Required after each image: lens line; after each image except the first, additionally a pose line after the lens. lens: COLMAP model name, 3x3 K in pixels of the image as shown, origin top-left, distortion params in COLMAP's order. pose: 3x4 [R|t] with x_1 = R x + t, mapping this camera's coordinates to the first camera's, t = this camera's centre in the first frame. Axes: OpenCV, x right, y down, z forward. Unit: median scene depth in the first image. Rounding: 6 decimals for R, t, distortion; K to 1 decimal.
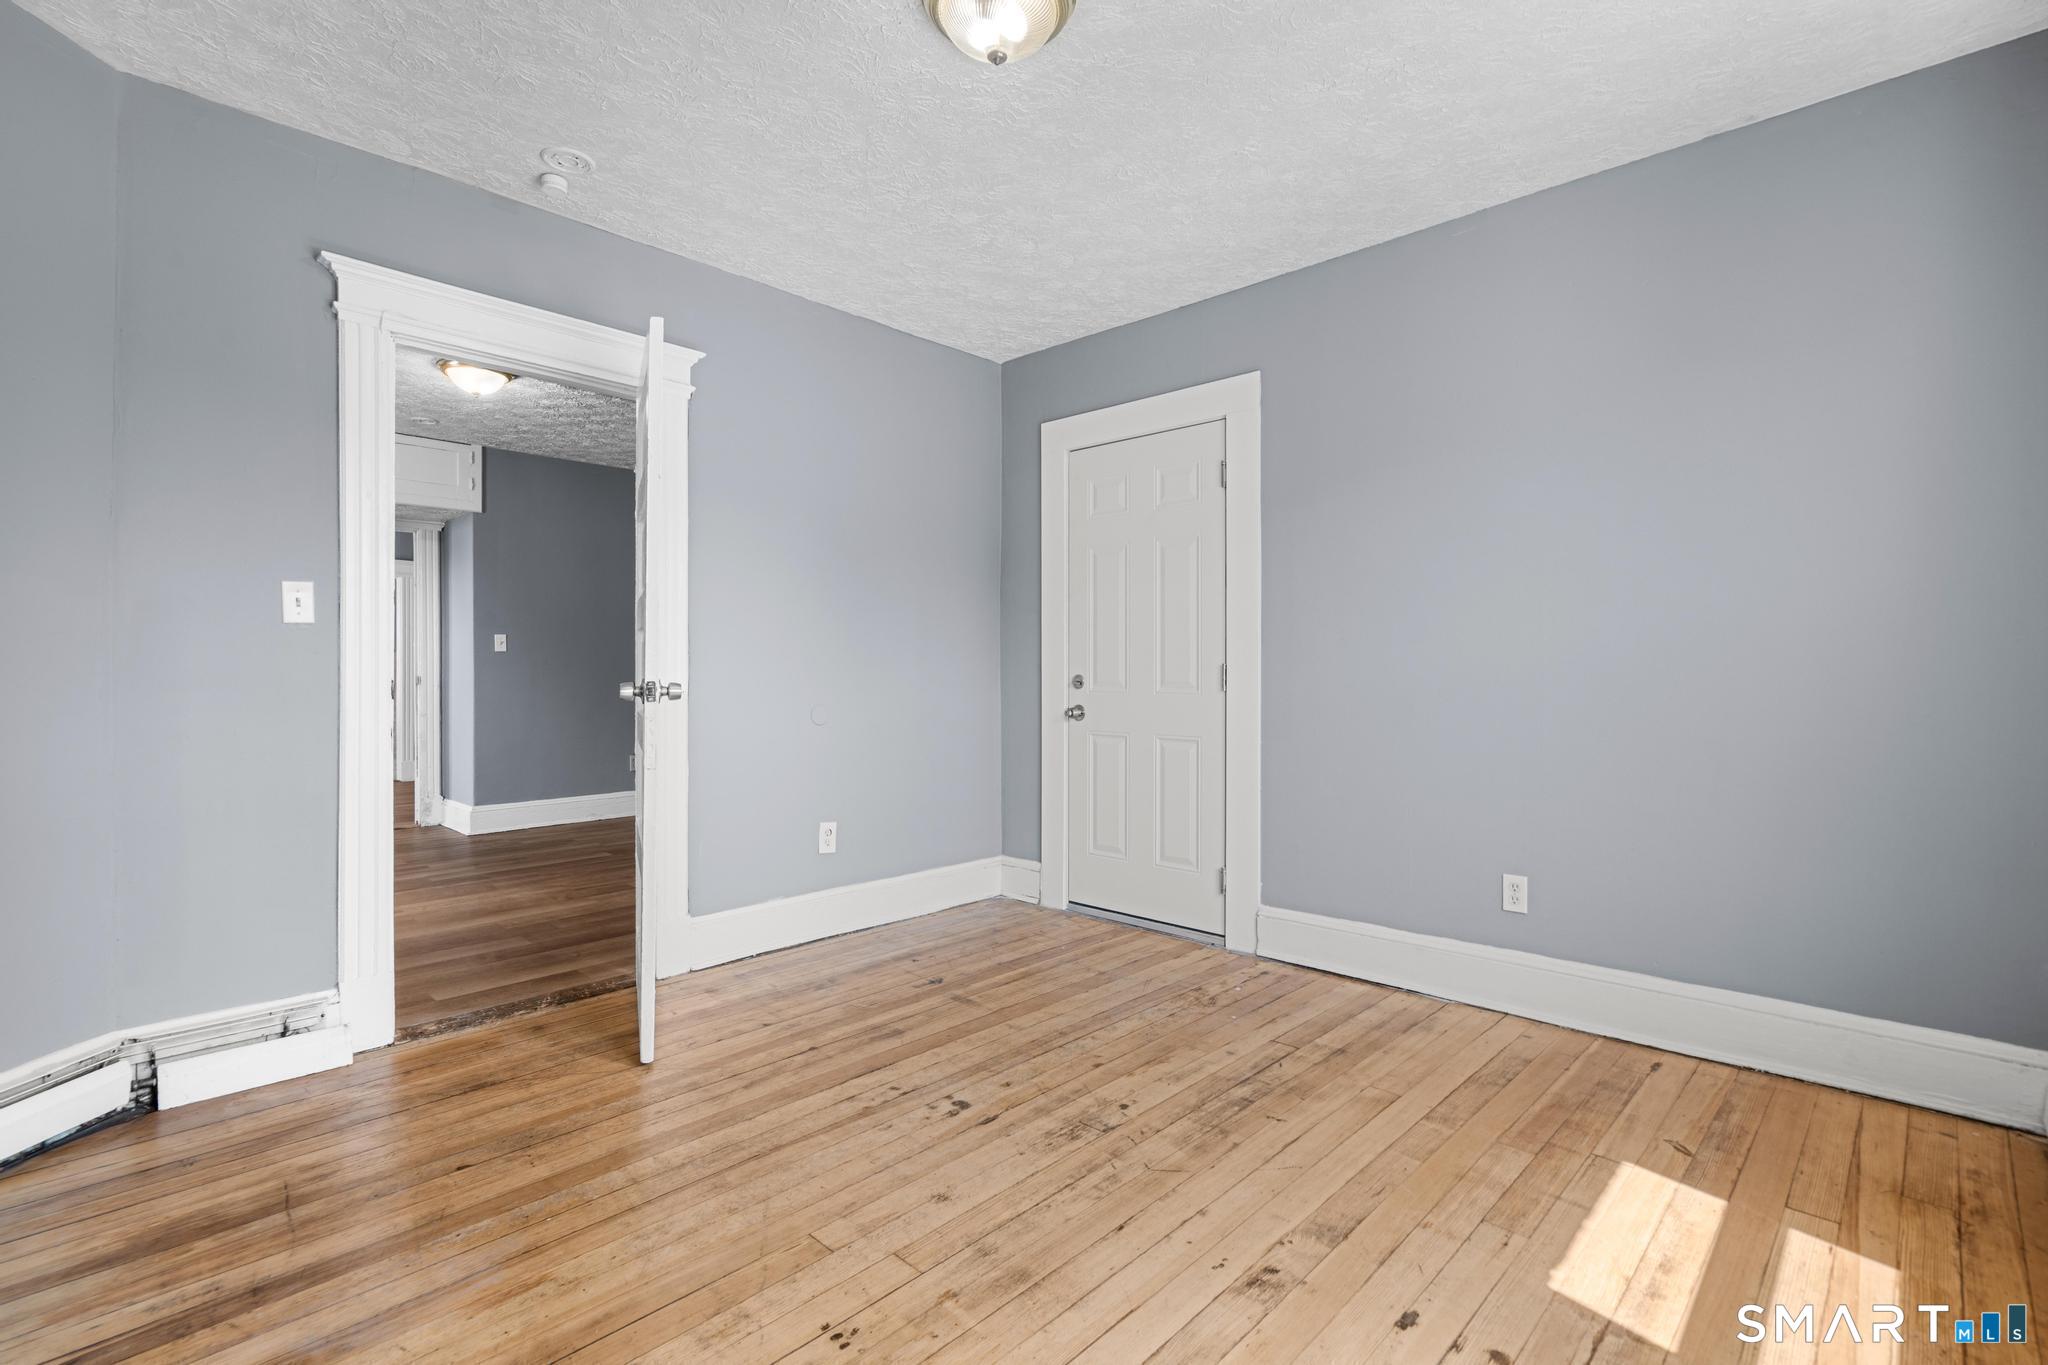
lens RADIAL K [[929.2, 0, 1023.7], [0, 929.2, 678.0], [0, 0, 1]] dist [-0.003230, 0.000965]
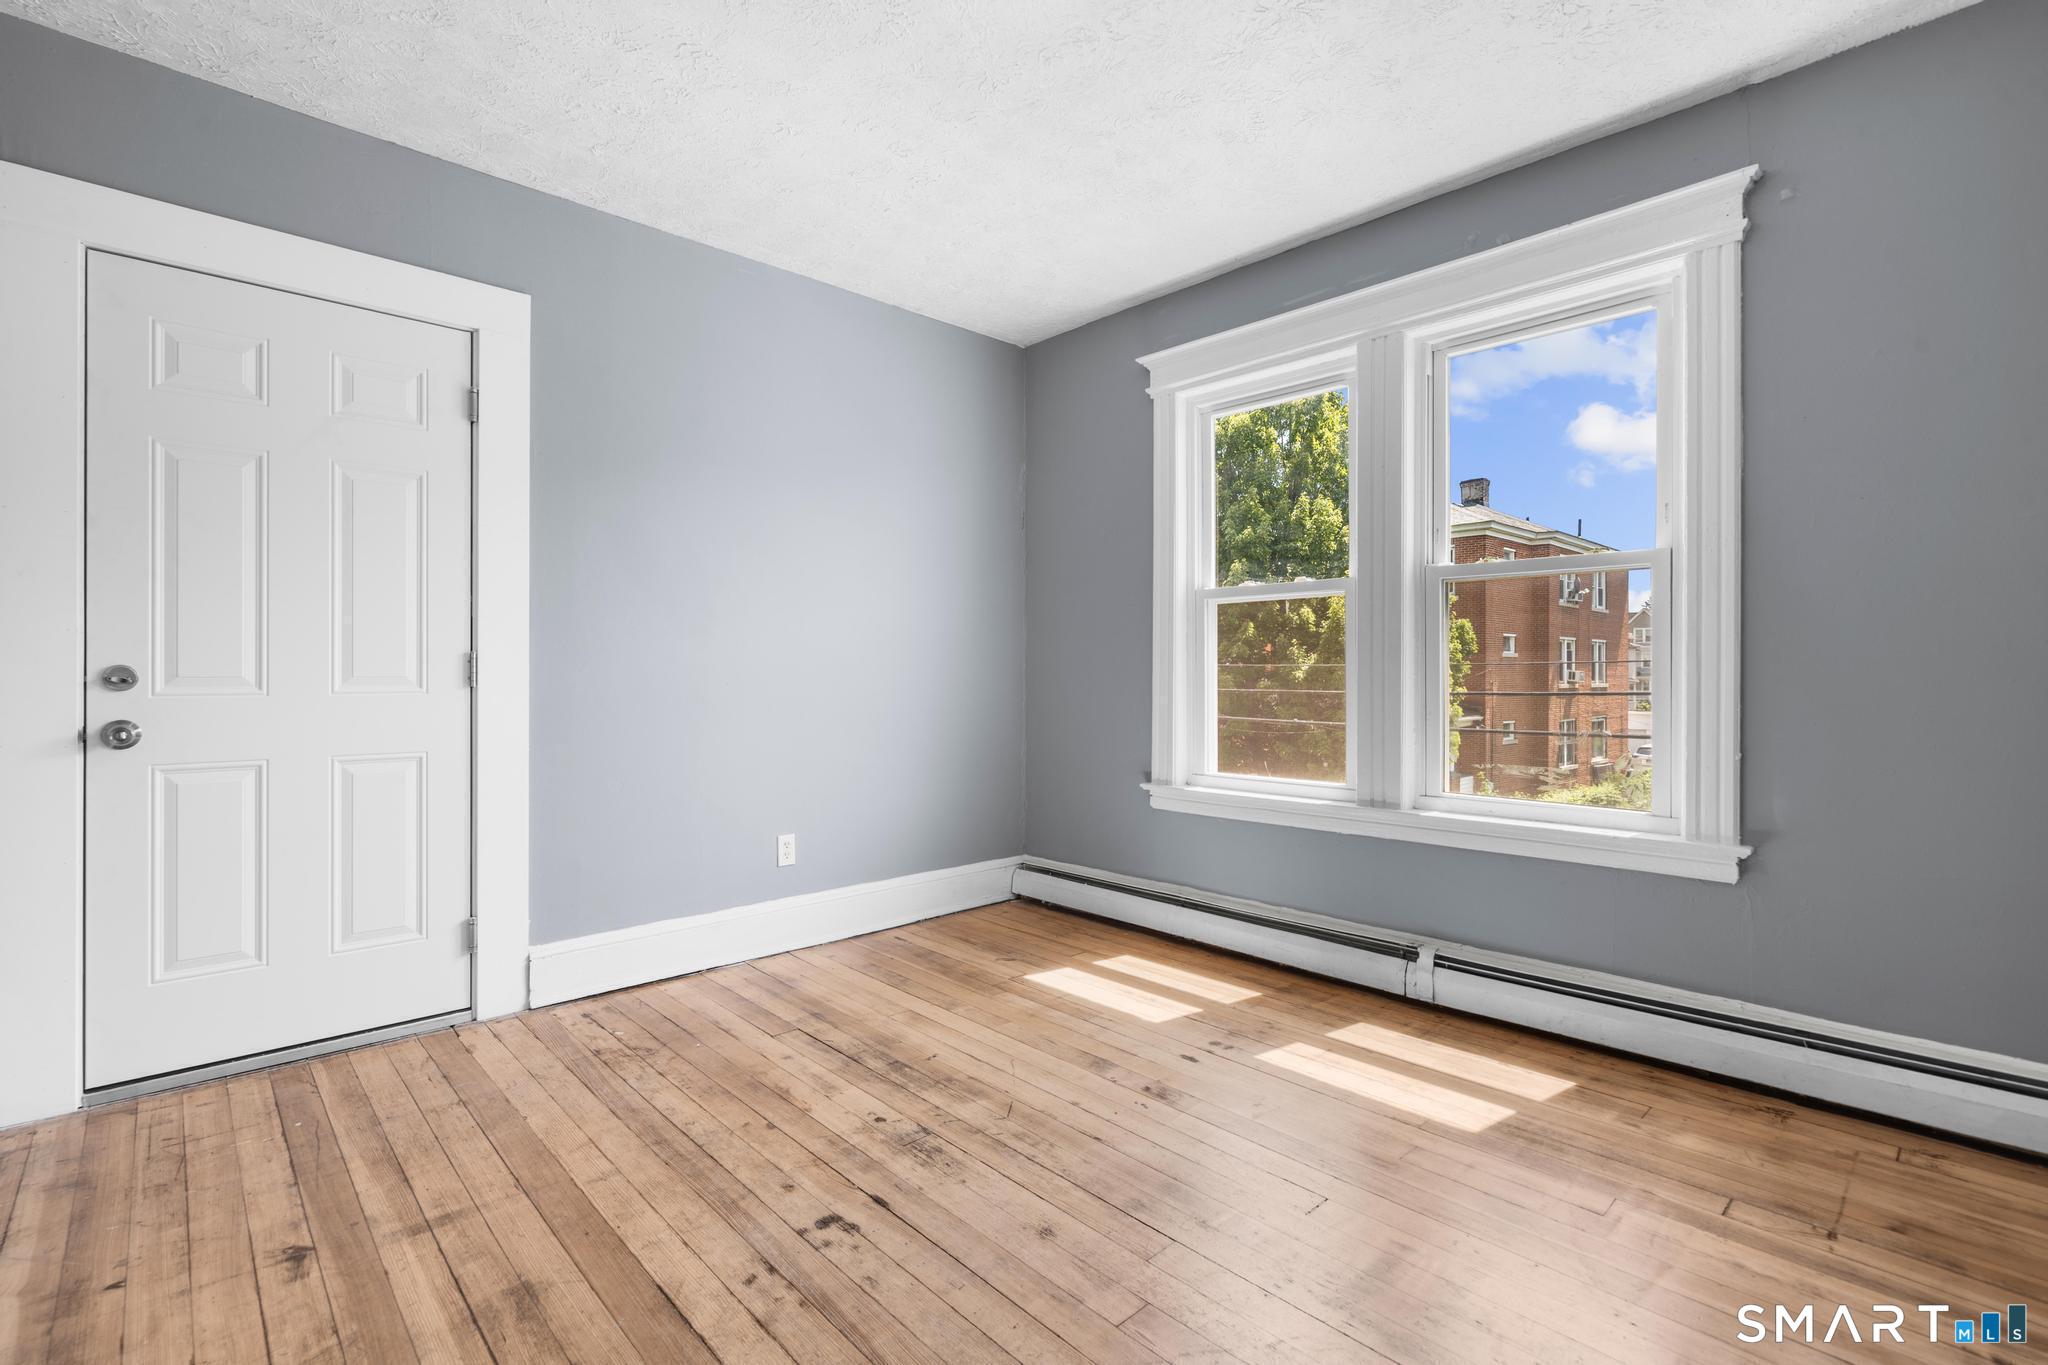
lens RADIAL K [[929.2, 0, 1023.7], [0, 929.2, 678.0], [0, 0, 1]] dist [-0.003230, 0.000965]
pose [[0.059761, -0.006305, 0.998193, -0.686759], [0.004470, 0.999972, 0.006048, 0.004850], [-0.998203, 0.004100, 0.059788, 0.661195]]
